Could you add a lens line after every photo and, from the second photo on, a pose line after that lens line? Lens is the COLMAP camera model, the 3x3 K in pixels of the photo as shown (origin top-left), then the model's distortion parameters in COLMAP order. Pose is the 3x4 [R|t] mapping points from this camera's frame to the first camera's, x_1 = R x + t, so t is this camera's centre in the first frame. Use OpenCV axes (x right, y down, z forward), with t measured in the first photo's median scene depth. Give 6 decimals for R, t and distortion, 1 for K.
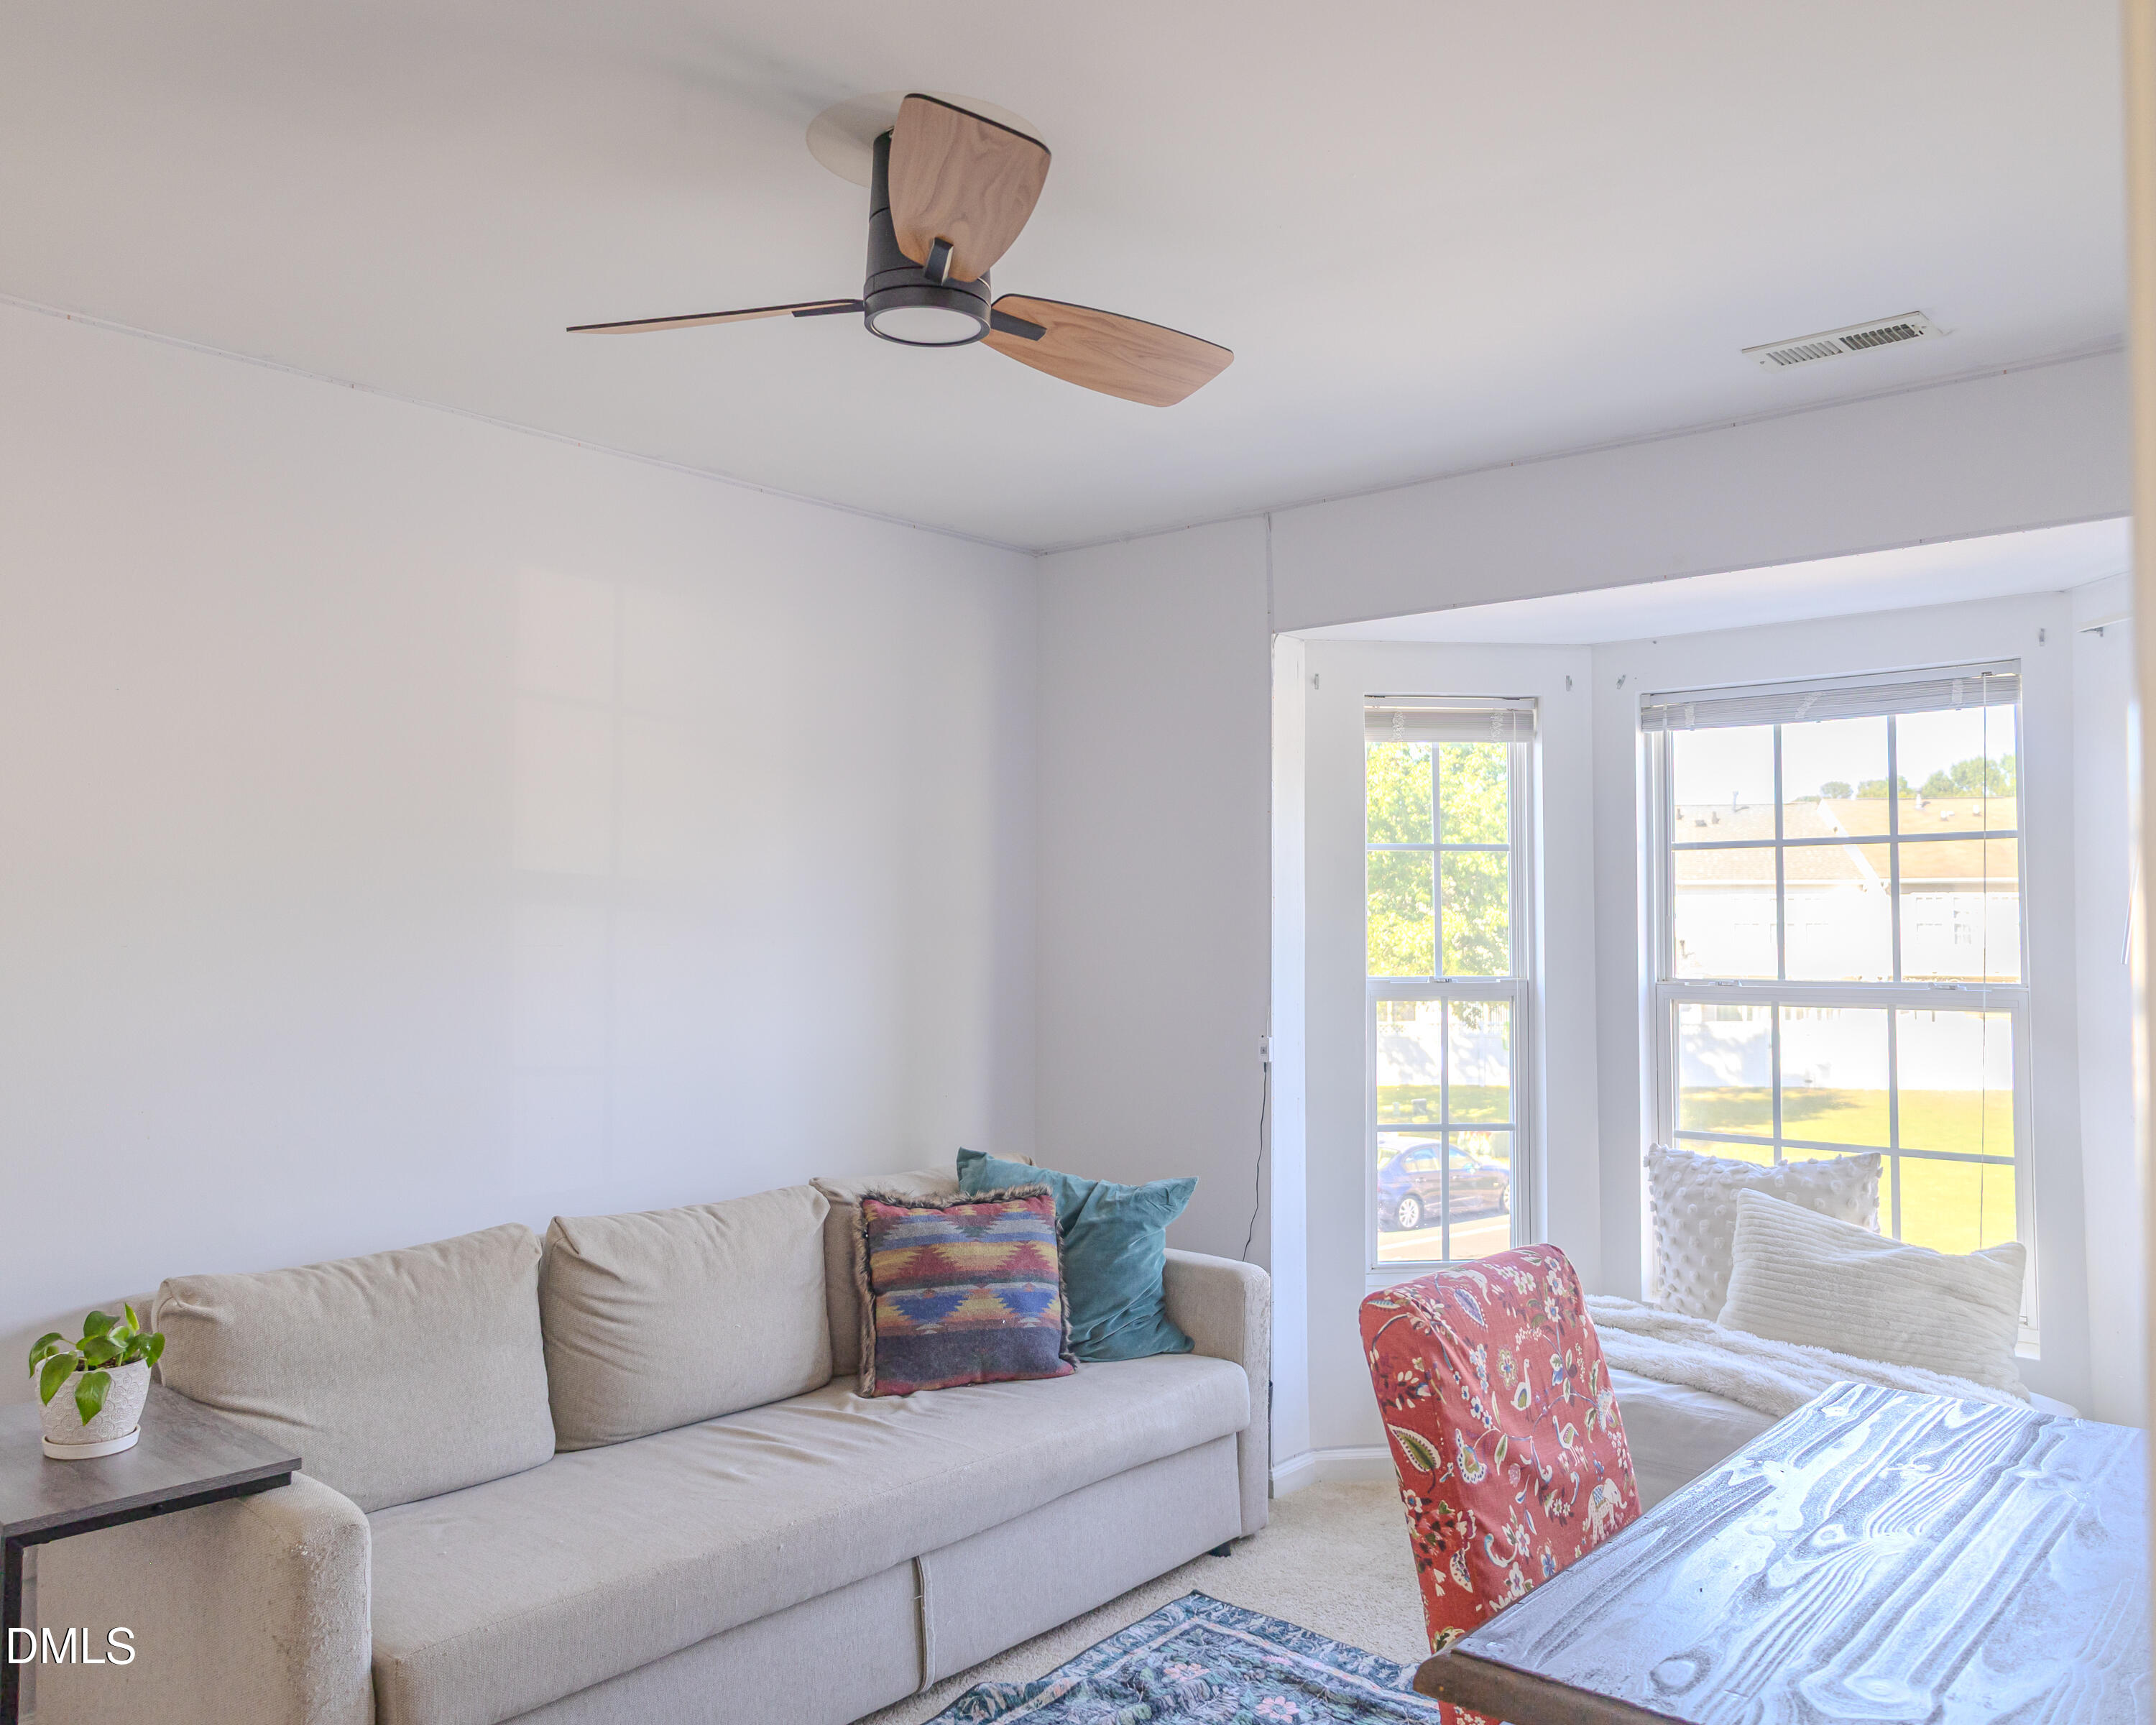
lens RADIAL K [[1574.7, 0, 1180.8], [0, 1574.7, 865.6], [0, 0, 1]] dist [-0.008537, 0.003848]
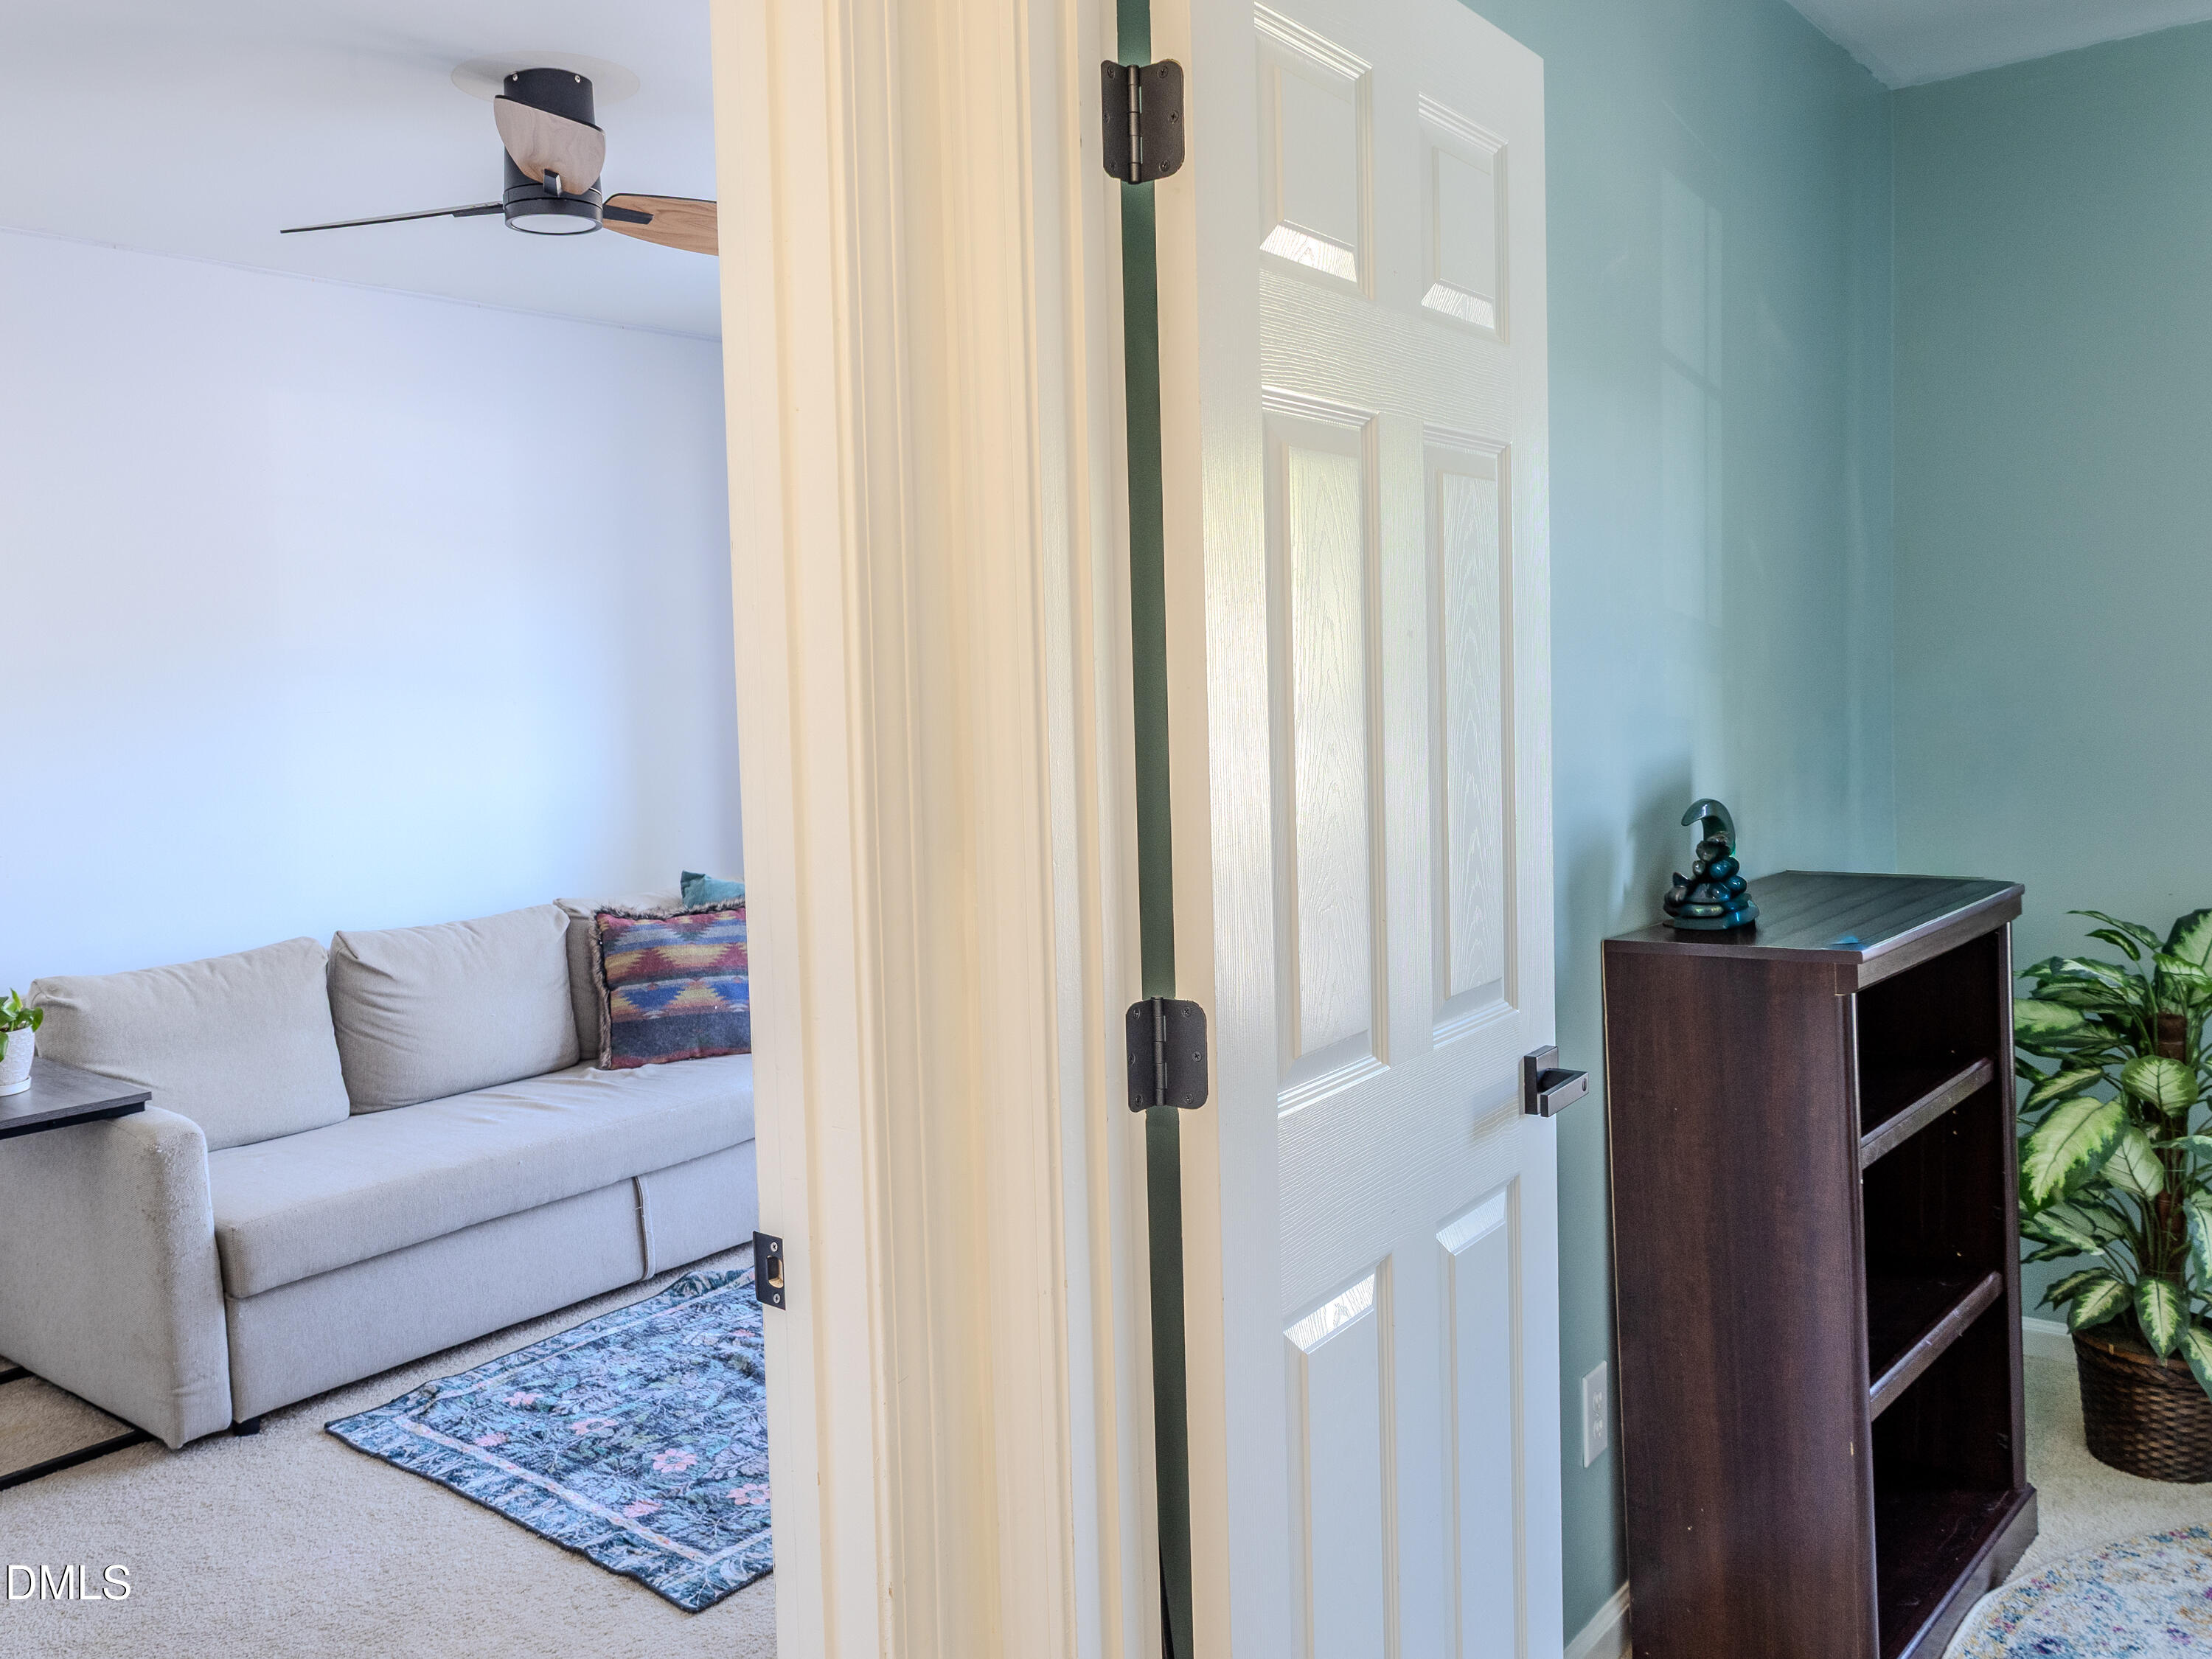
lens RADIAL K [[1831.2, 0, 1103.7], [0, 1831.2, 771.1], [0, 0, 1]] dist [-0.006762, -0.009386]
pose [[0.999233, -0.038786, -0.005342, 0.218637], [0.039114, 0.994941, 0.092534, -0.011070], [0.001726, -0.092672, 0.995695, -0.422059]]
